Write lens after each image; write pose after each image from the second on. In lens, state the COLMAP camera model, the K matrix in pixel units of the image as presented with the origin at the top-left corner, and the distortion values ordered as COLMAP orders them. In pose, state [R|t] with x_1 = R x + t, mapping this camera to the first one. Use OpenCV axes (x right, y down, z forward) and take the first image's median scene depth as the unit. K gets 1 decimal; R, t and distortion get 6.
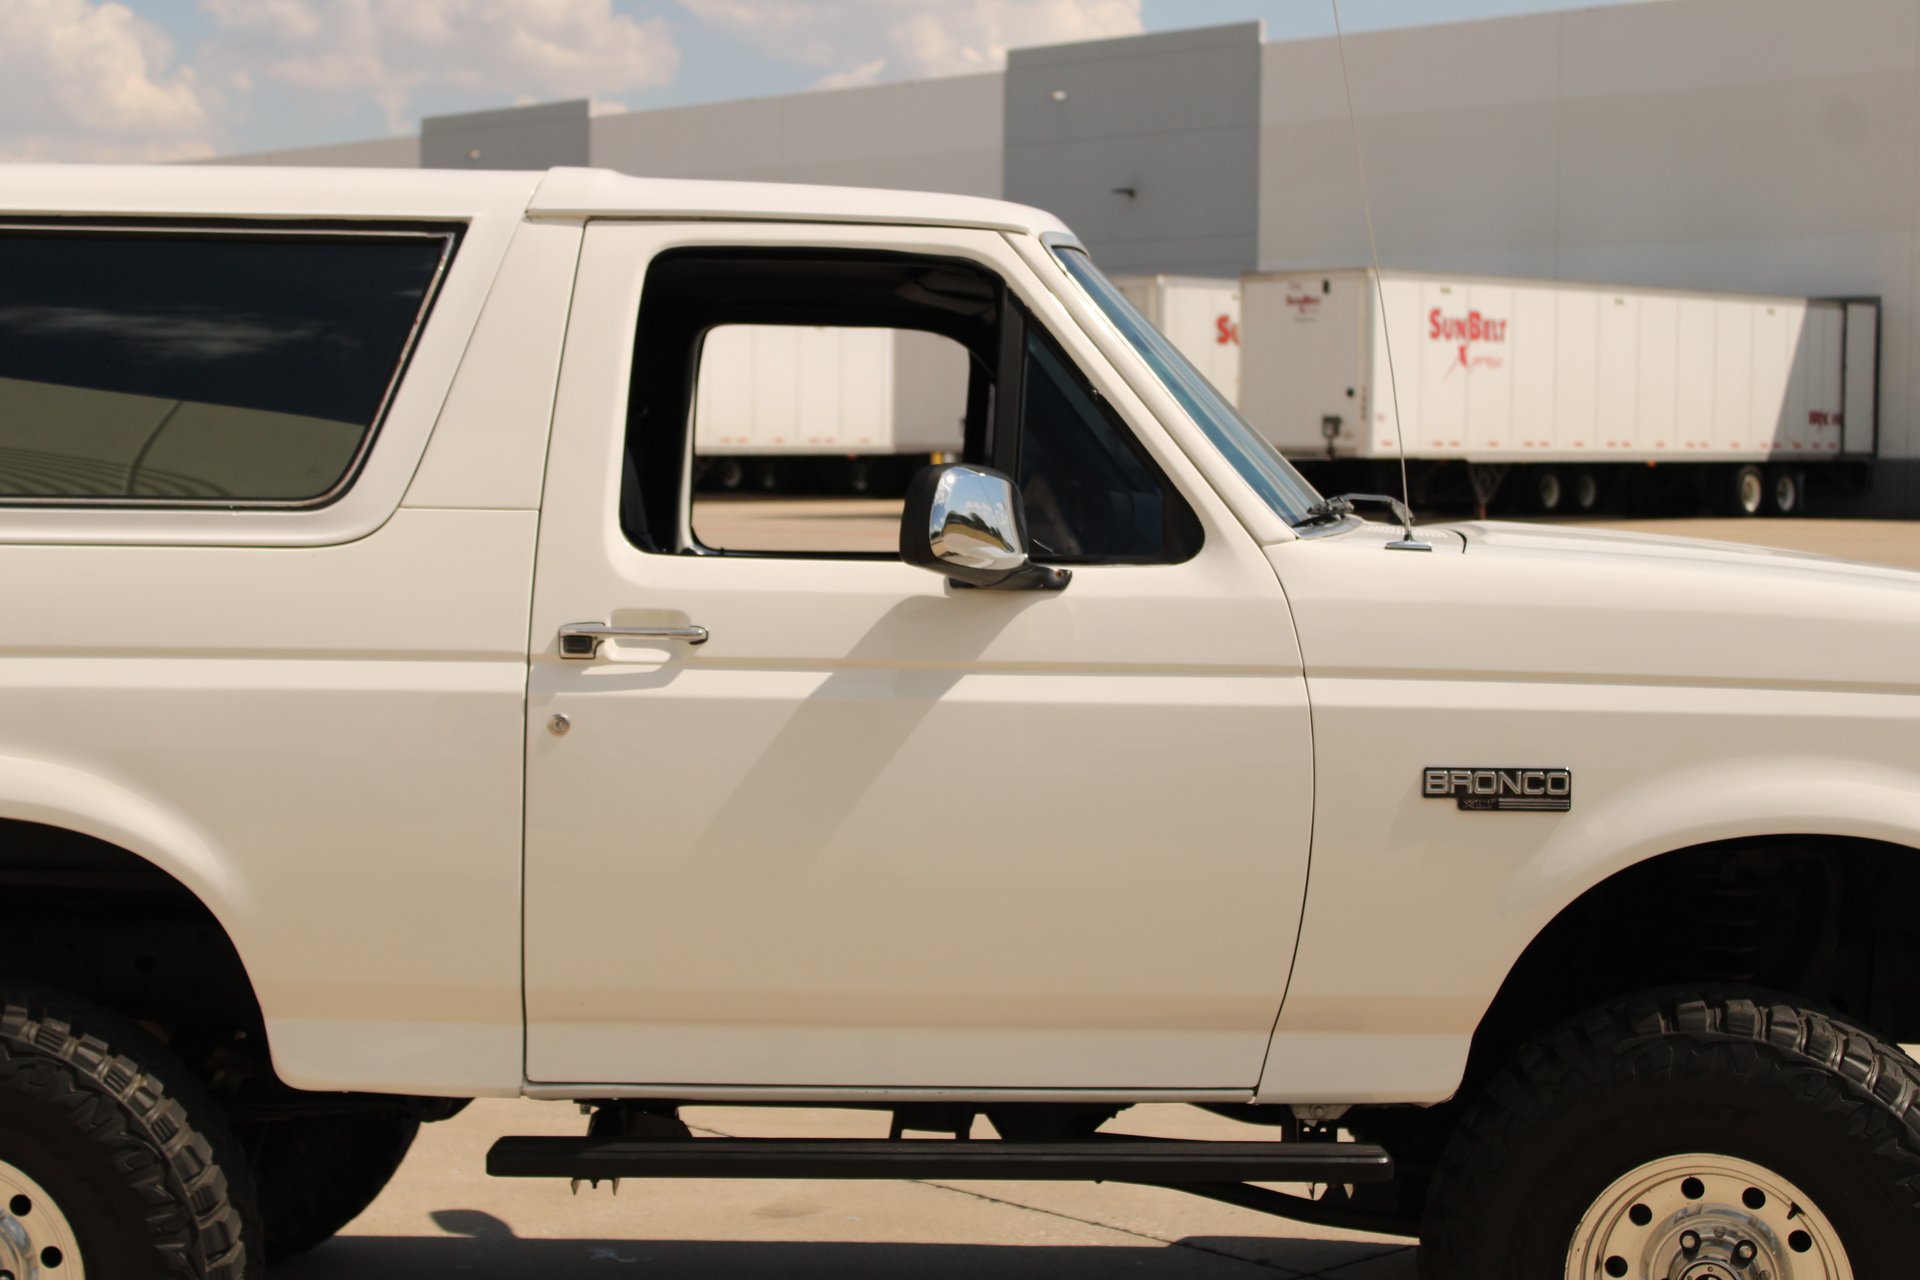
lens RADIAL K [[3175.5, 0, 955.0], [0, 3175.5, 636.8], [0, 0, 1]] dist [-0.007524, 0.113458]
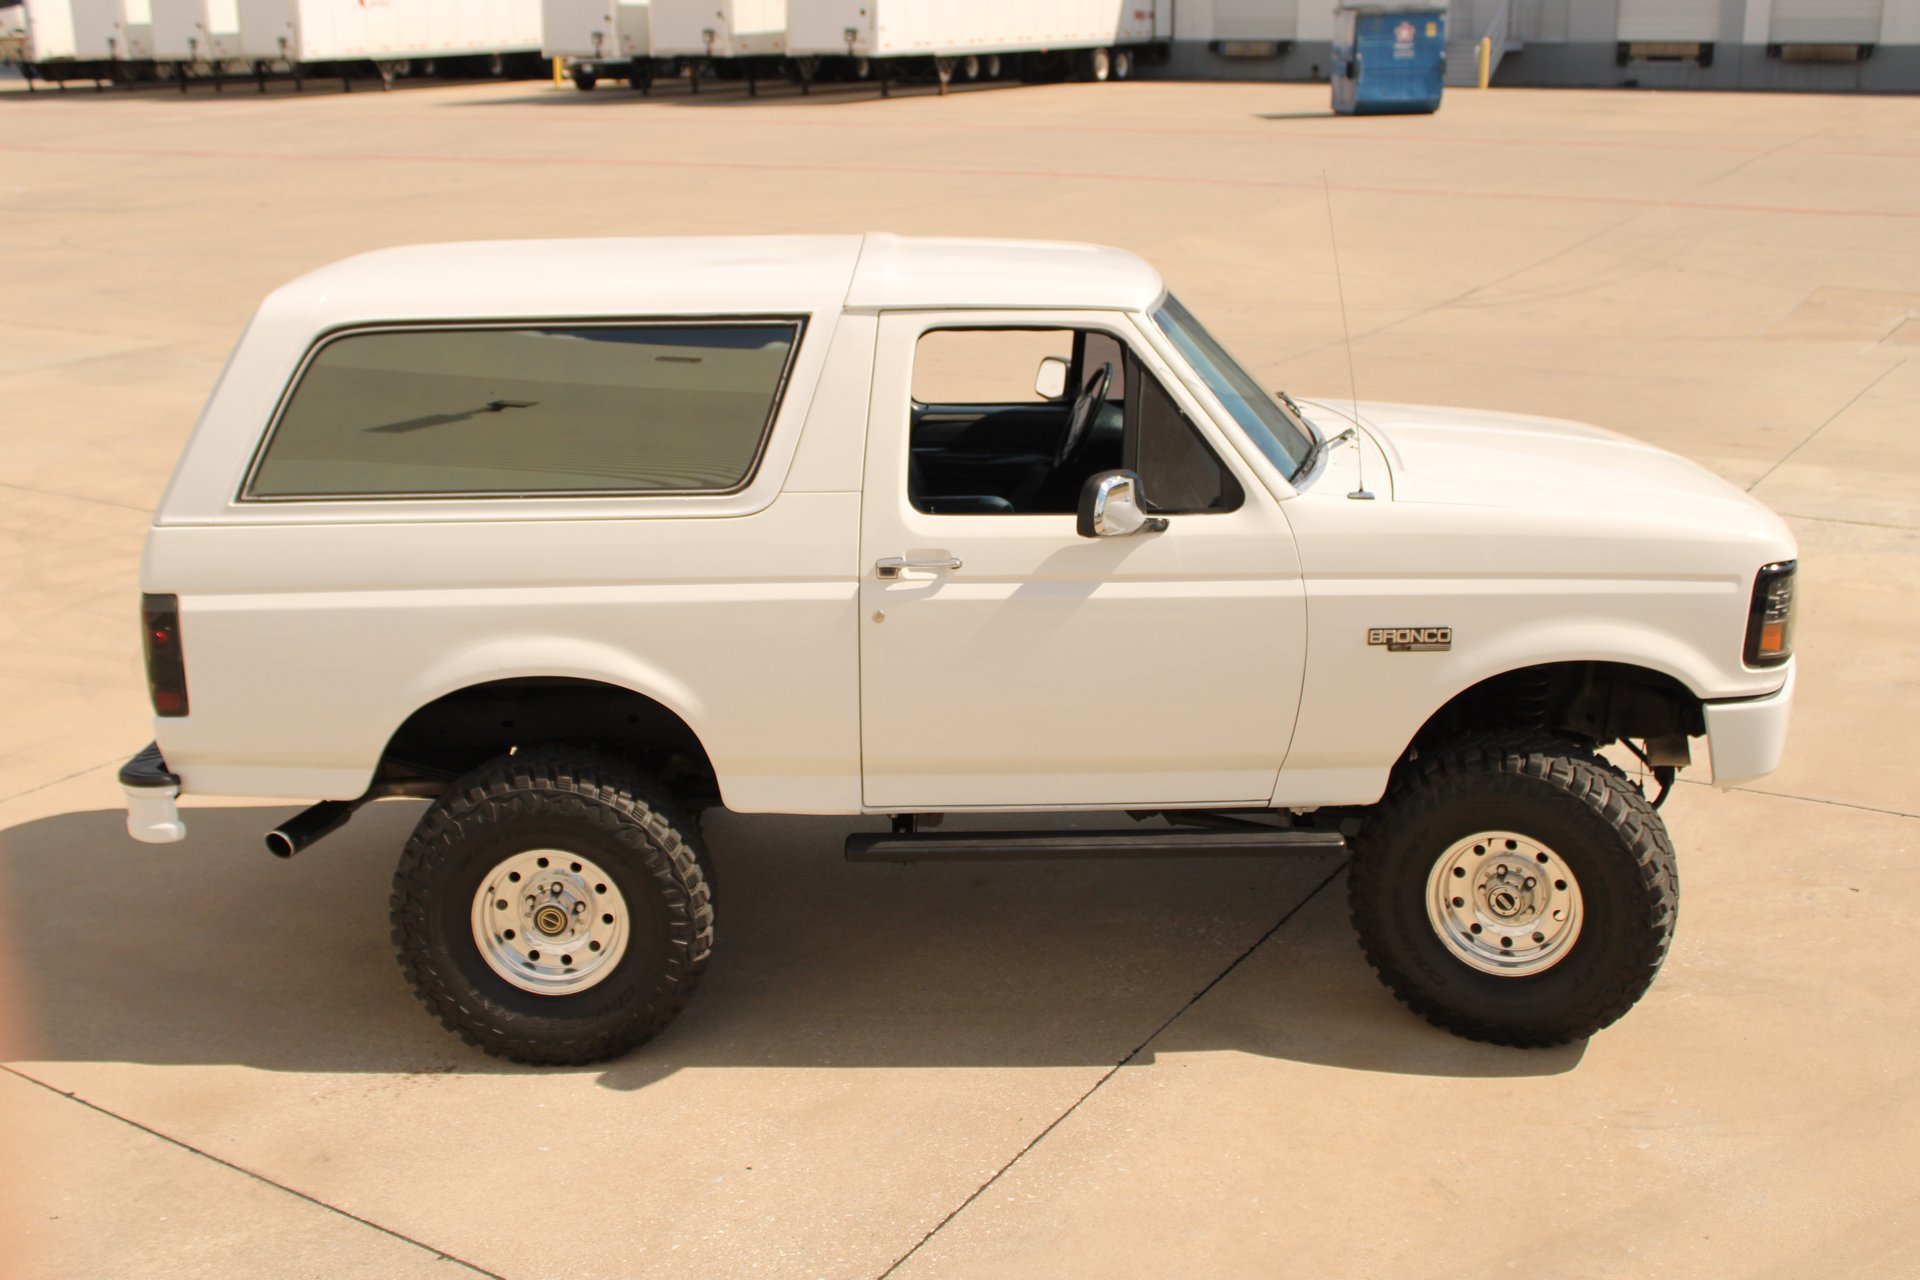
lens RADIAL K [[2098.3, 0, 952.1], [0, 2098.3, 622.3], [0, 0, 1]] dist [-0.110181, 0.118694]
pose [[0.999761, -0.019007, -0.010832, -0.070641], [0.020981, 0.973266, 0.228719, -0.231395], [0.006195, -0.228891, 0.973432, -0.128591]]
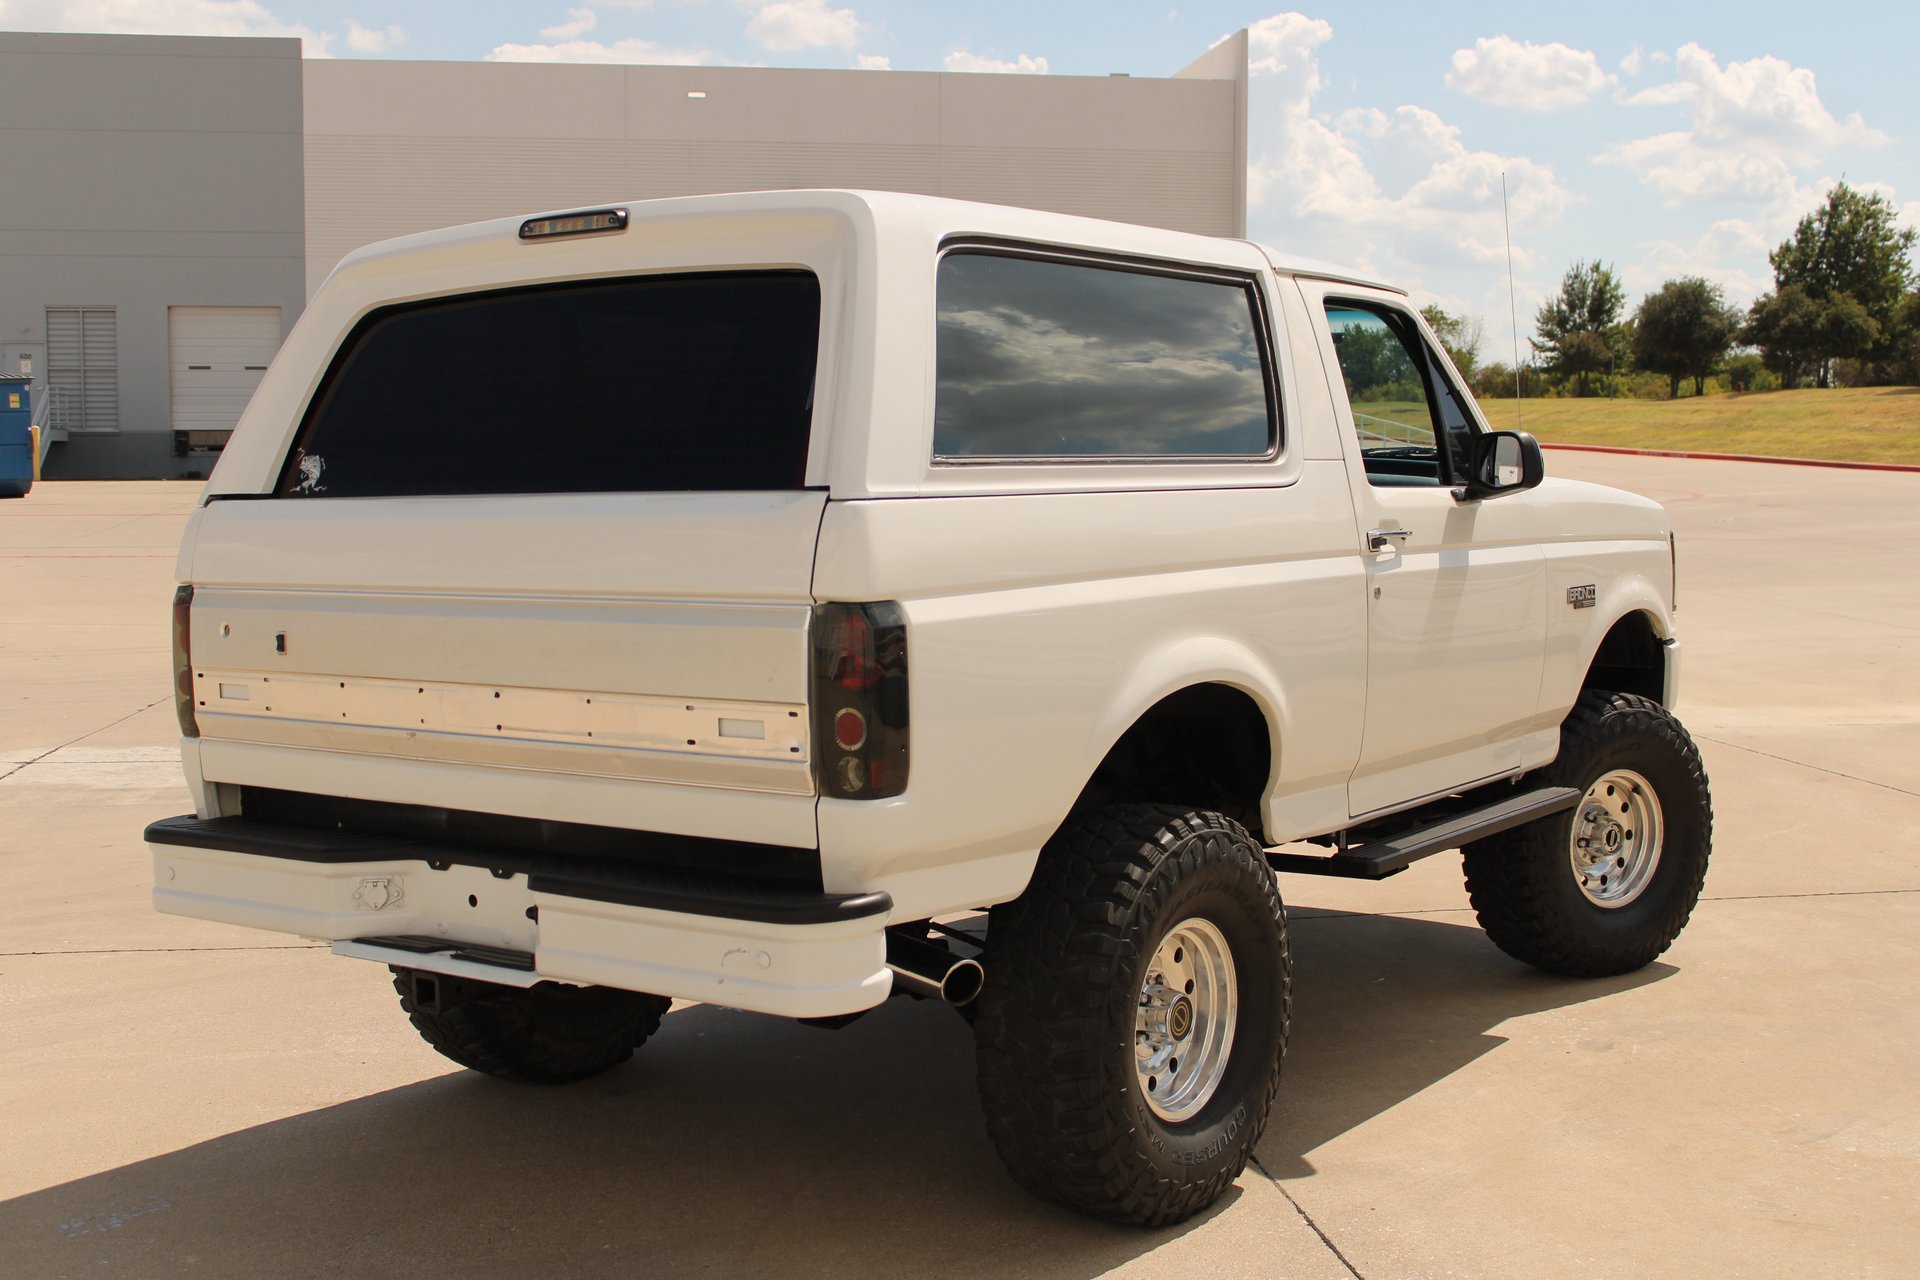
lens RADIAL K [[2252.0, 0, 950.9], [0, 2252.0, 665.2], [0, 0, 1]] dist [-0.079187, 0.039817]
pose [[0.602293, -0.087988, 0.793411, -1.150712], [0.050194, 0.996114, 0.072364, -0.028668], [-0.796695, -0.003760, 0.604370, 0.477202]]
